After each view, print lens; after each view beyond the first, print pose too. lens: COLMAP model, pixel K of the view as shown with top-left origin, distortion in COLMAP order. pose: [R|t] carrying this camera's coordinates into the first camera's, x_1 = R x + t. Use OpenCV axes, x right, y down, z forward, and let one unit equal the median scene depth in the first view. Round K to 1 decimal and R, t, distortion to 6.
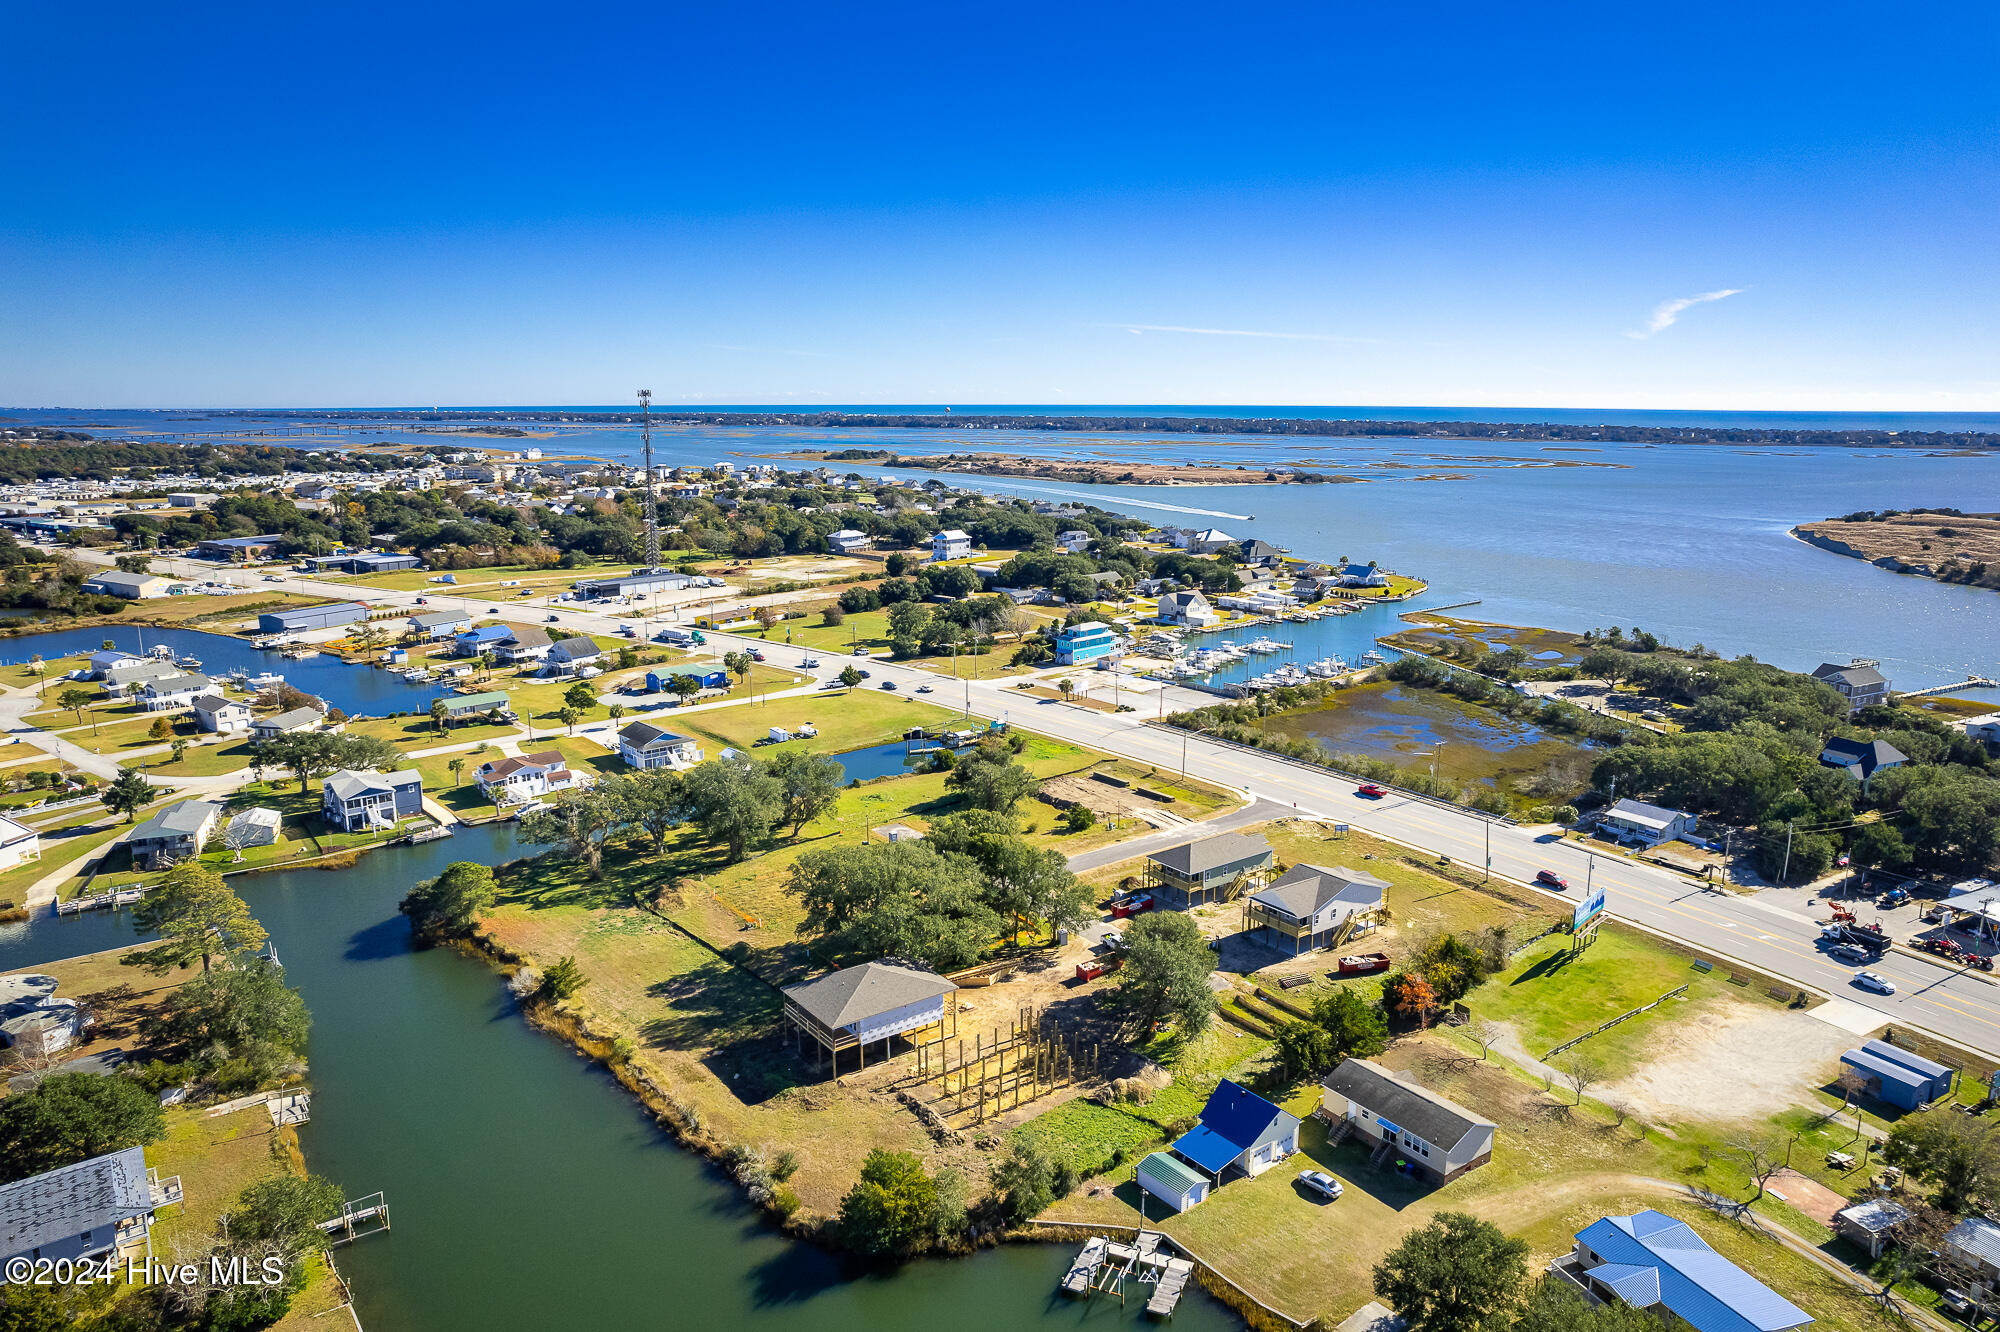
lens RADIAL K [[1305.6, 0, 1006.8], [0, 1305.6, 658.2], [0, 0, 1]] dist [-0.068402, 0.057675]
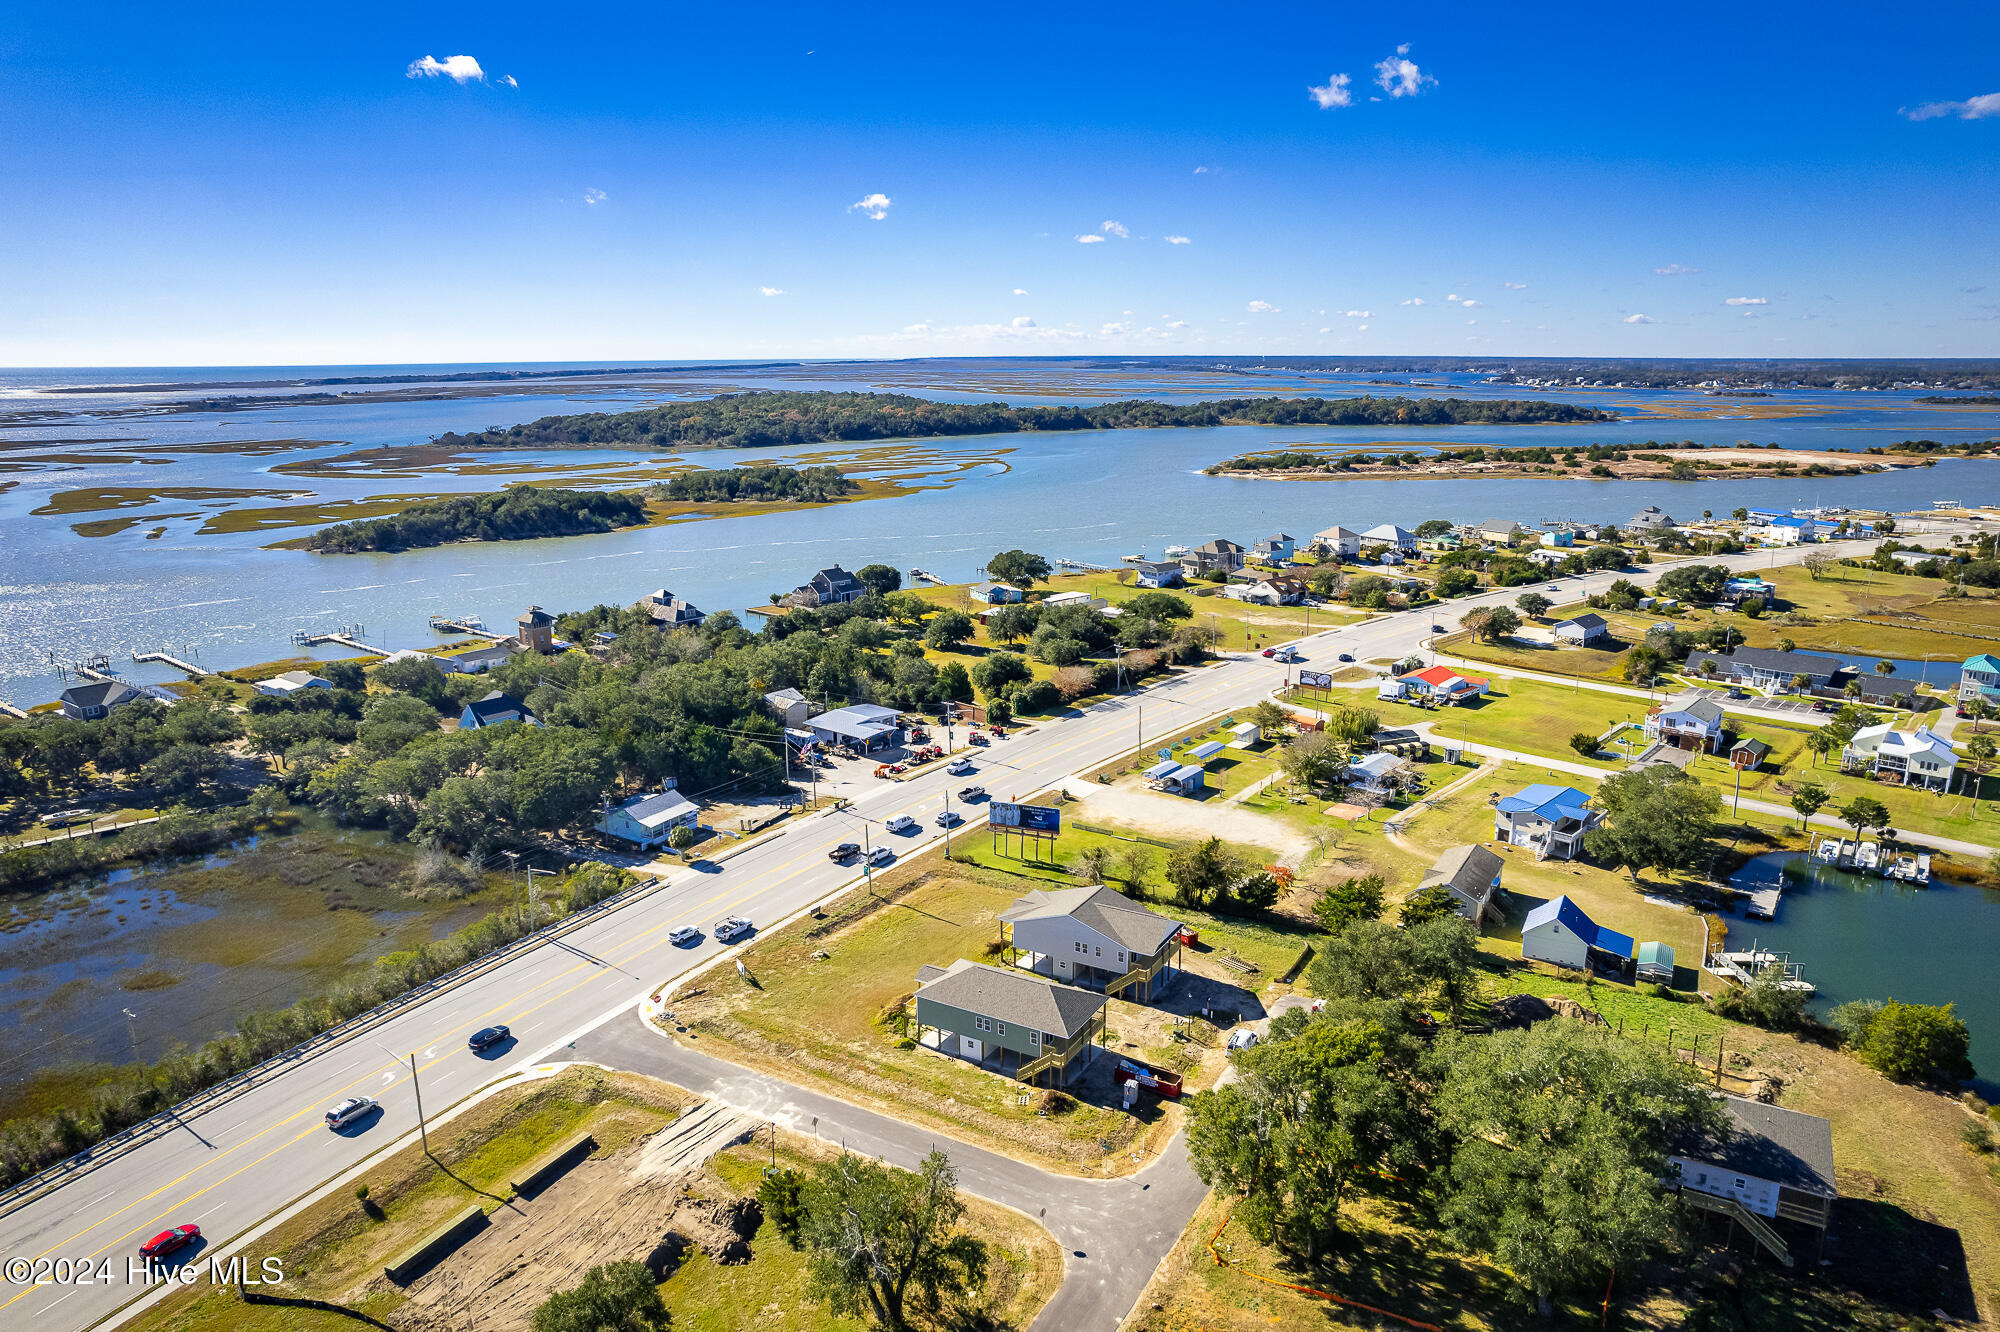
lens RADIAL K [[1305.6, 0, 1011.7], [0, 1305.6, 671.3], [0, 0, 1]] dist [-0.068402, 0.057675]
pose [[-0.401643, -0.219320, 0.889147, -0.330901], [0.182213, 0.932350, 0.312286, -0.178803], [-0.897486, 0.287442, -0.334509, 0.947196]]
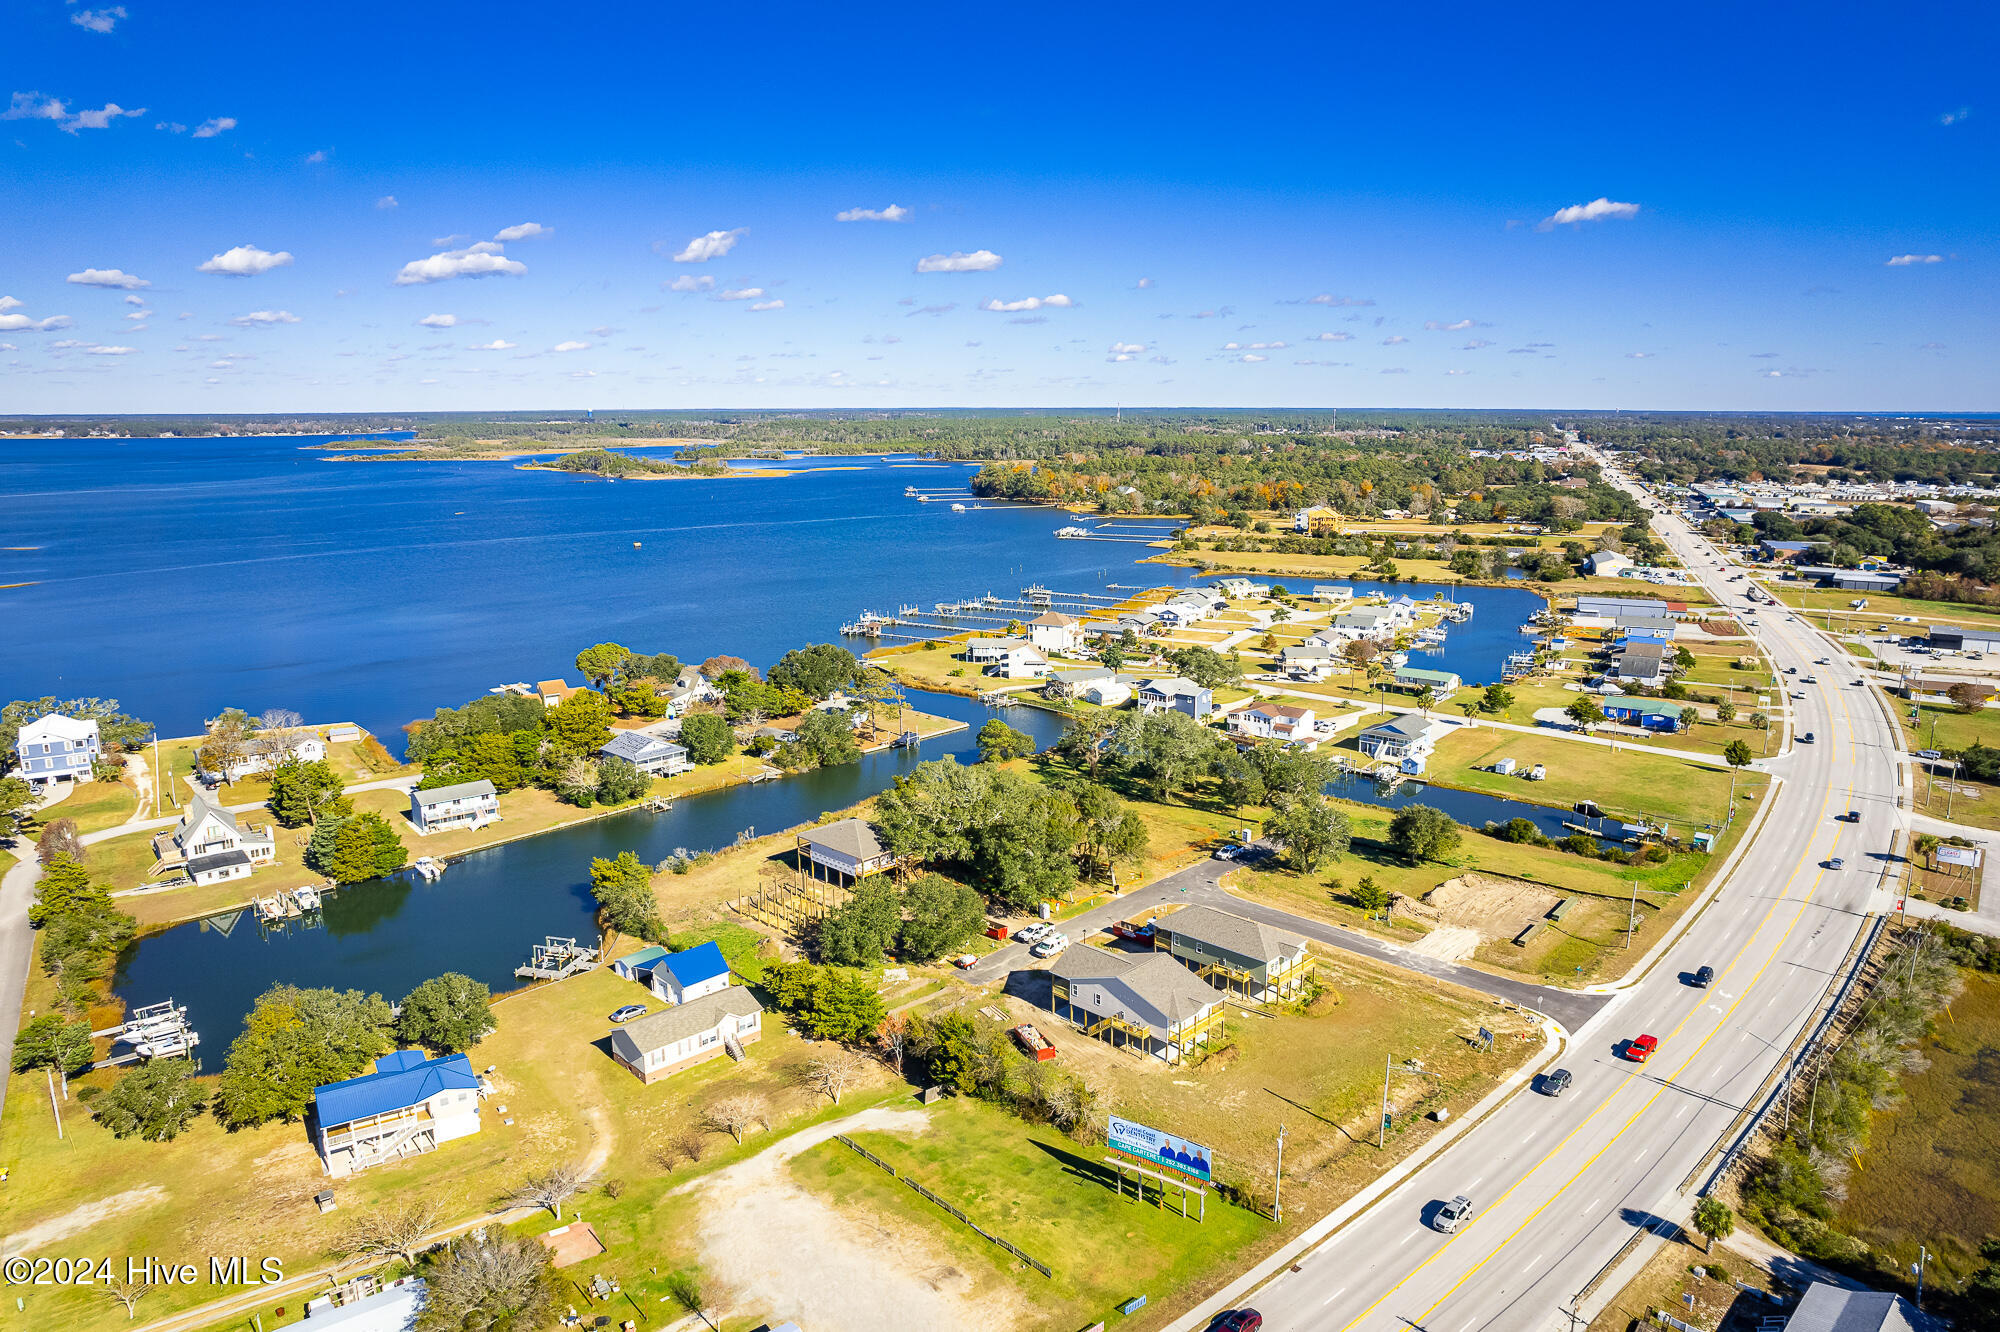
lens RADIAL K [[1305.6, 0, 1011.9], [0, 1305.6, 671.5], [0, 0, 1]] dist [-0.068402, 0.057675]
pose [[0.165472, 0.198201, -0.966093, 0.750457], [-0.191554, 0.967400, 0.165660, -0.107329], [0.967433, 0.157647, 0.198044, 0.531298]]
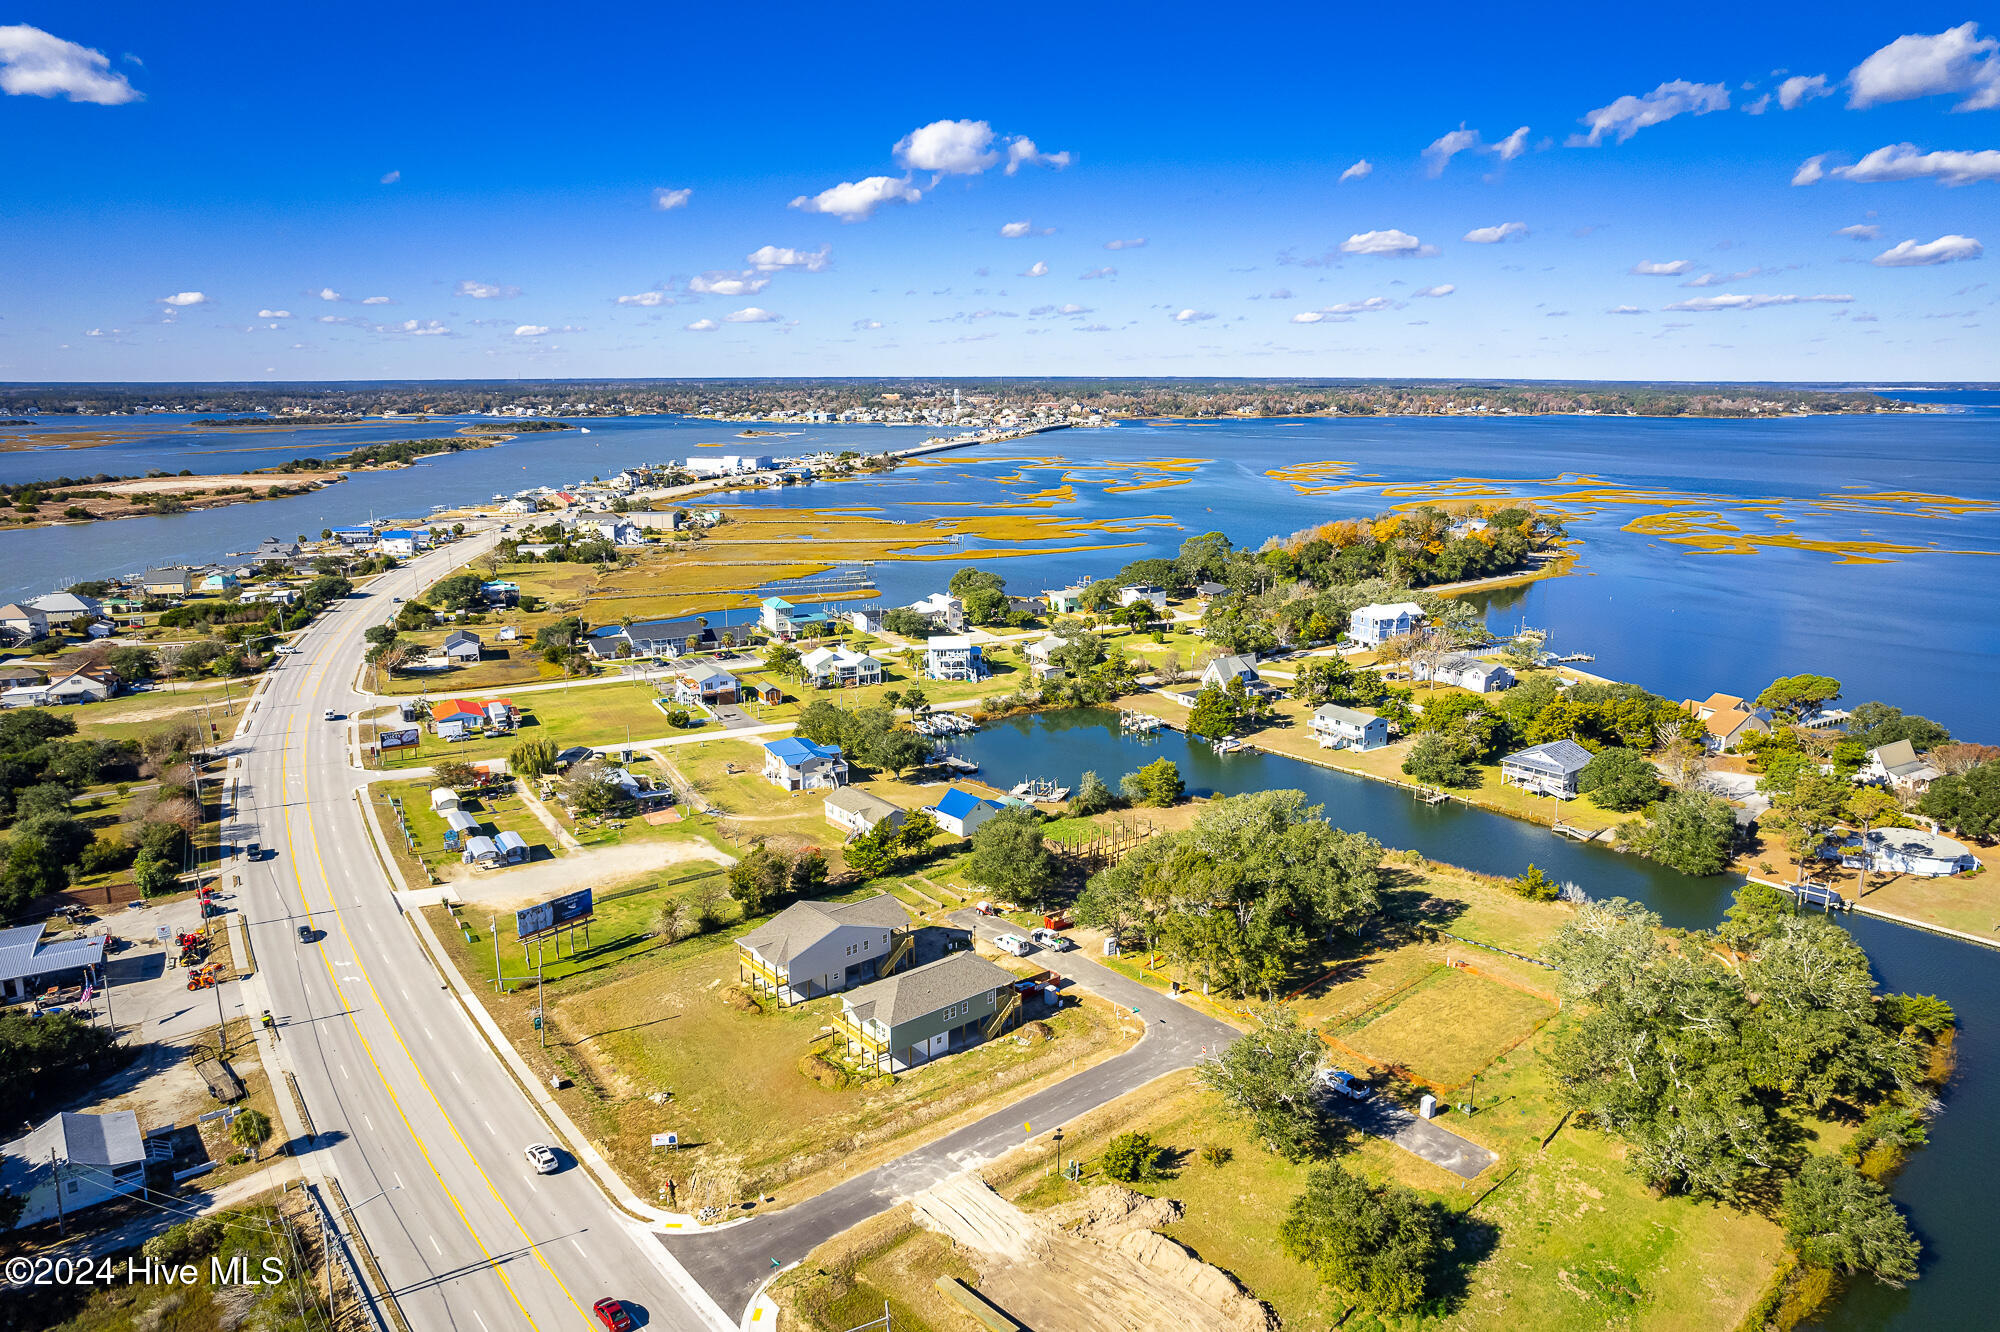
lens RADIAL K [[1305.6, 0, 996.0], [0, 1305.6, 657.2], [0, 0, 1]] dist [-0.068402, 0.057675]
pose [[-0.998278, 0.011528, -0.057520, 0.129009], [-0.012540, 0.915904, 0.401203, -0.258452], [0.057307, 0.401233, -0.914182, 1.289260]]
